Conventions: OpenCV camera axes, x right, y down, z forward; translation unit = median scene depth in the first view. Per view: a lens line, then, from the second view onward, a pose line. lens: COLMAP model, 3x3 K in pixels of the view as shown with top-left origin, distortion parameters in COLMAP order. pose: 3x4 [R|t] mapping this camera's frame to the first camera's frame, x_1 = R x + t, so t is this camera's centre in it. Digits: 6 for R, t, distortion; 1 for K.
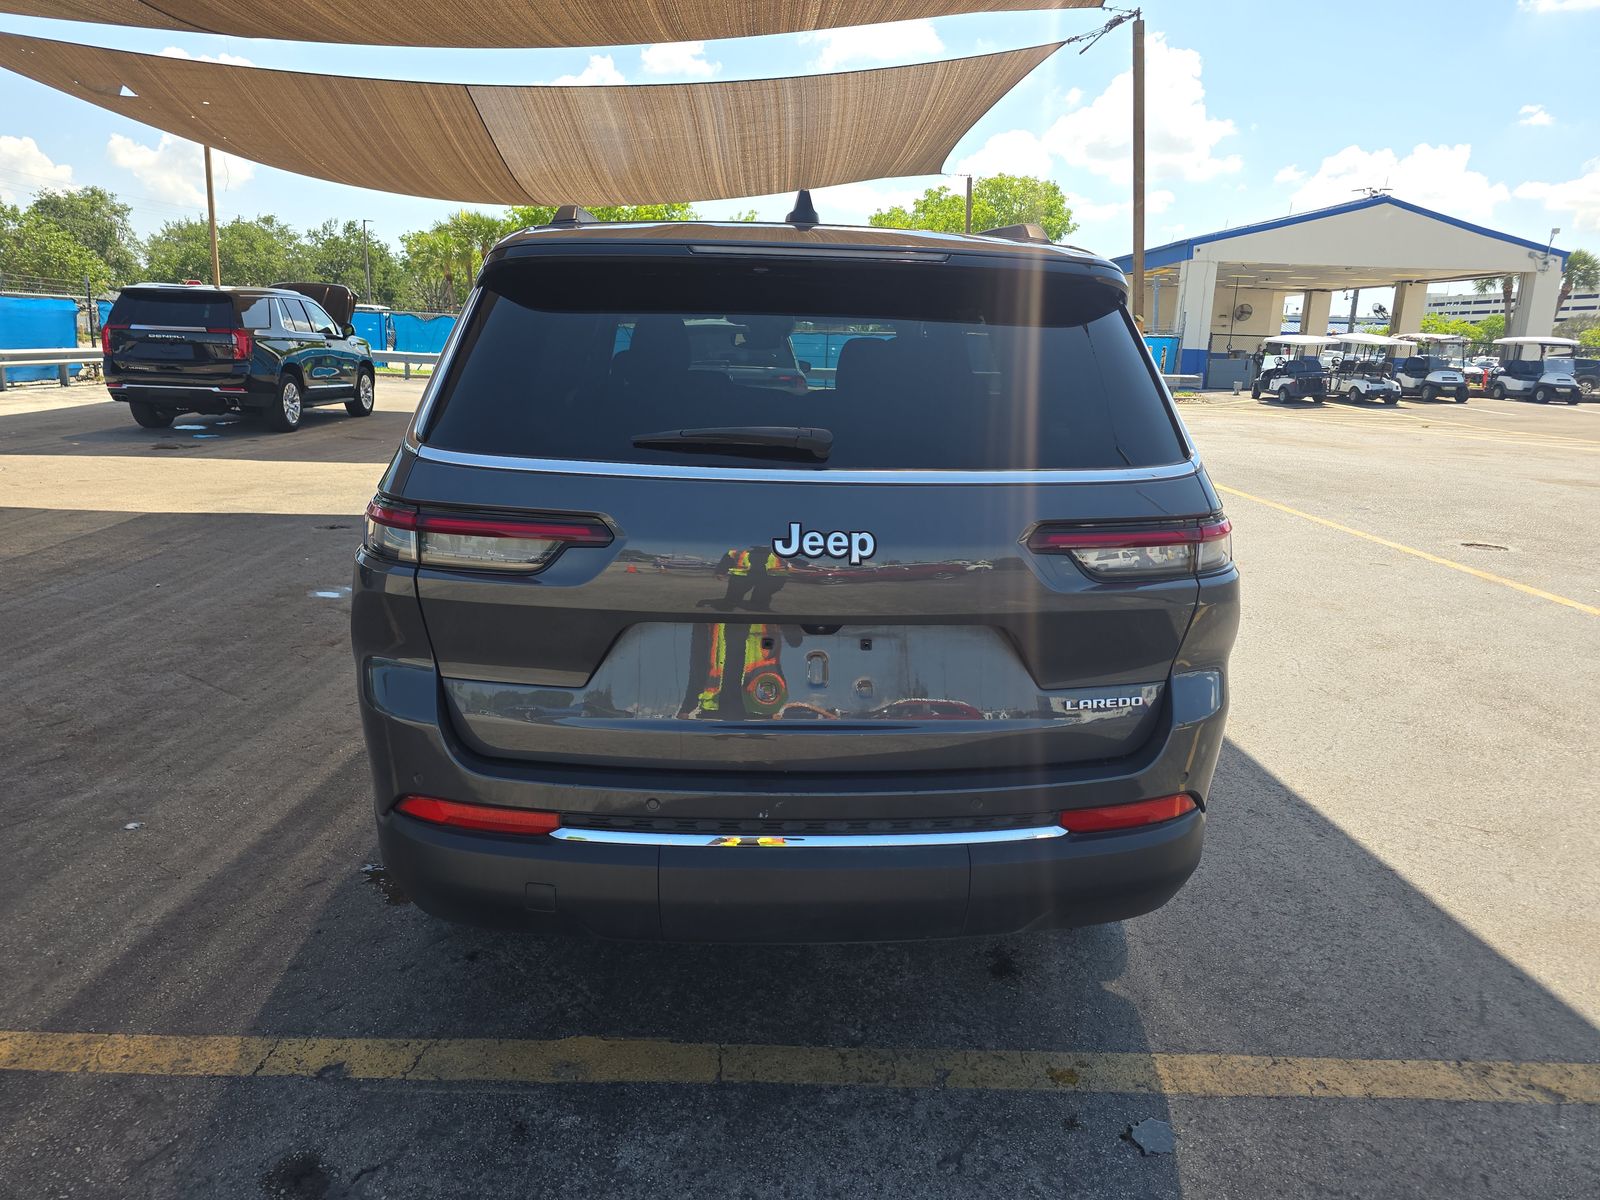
lens RADIAL K [[1076.7, 0, 801.7], [0, 1076.7, 602.3], [0, 0, 1]] dist [0.012442, -0.002786]
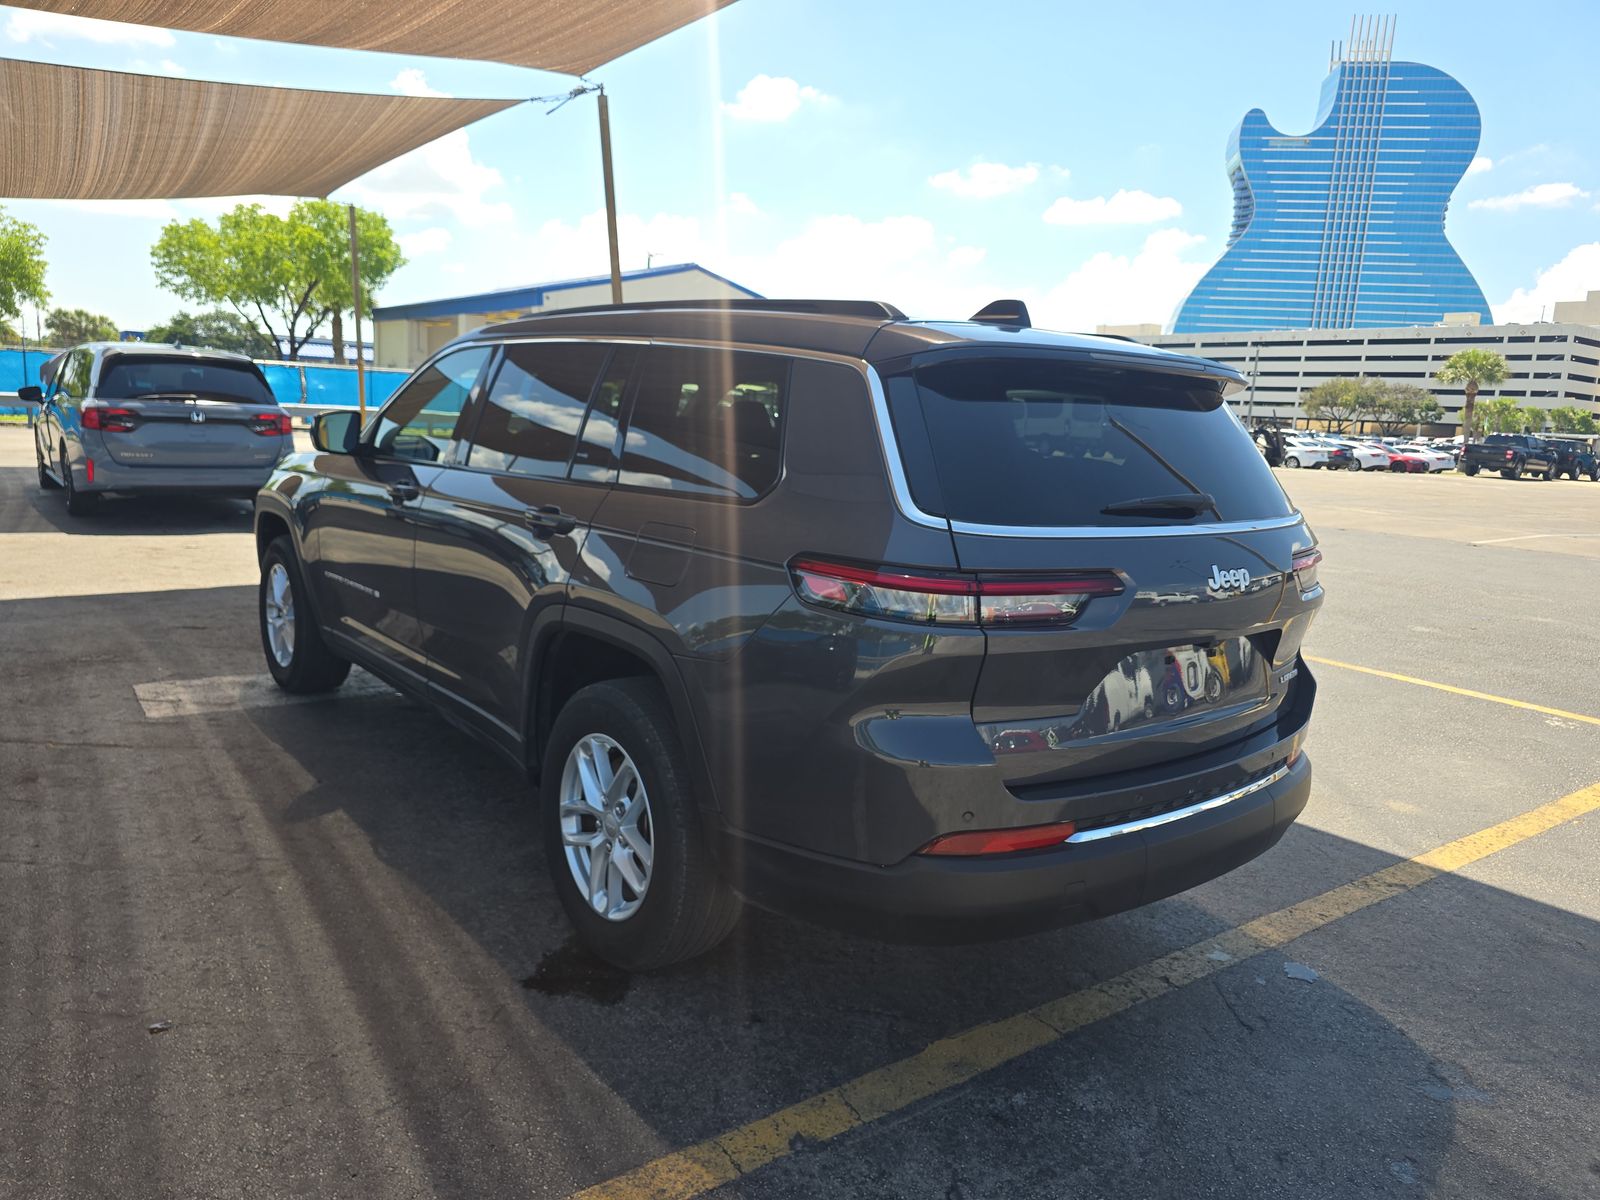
lens RADIAL K [[1076.7, 0, 797.9], [0, 1076.7, 603.0], [0, 0, 1]] dist [0.012442, -0.002786]
pose [[0.820347, -0.084124, 0.565645, -0.919984], [0.101984, 0.994786, 0.000041, -0.060900], [-0.562699, 0.057653, 0.824649, 0.142948]]
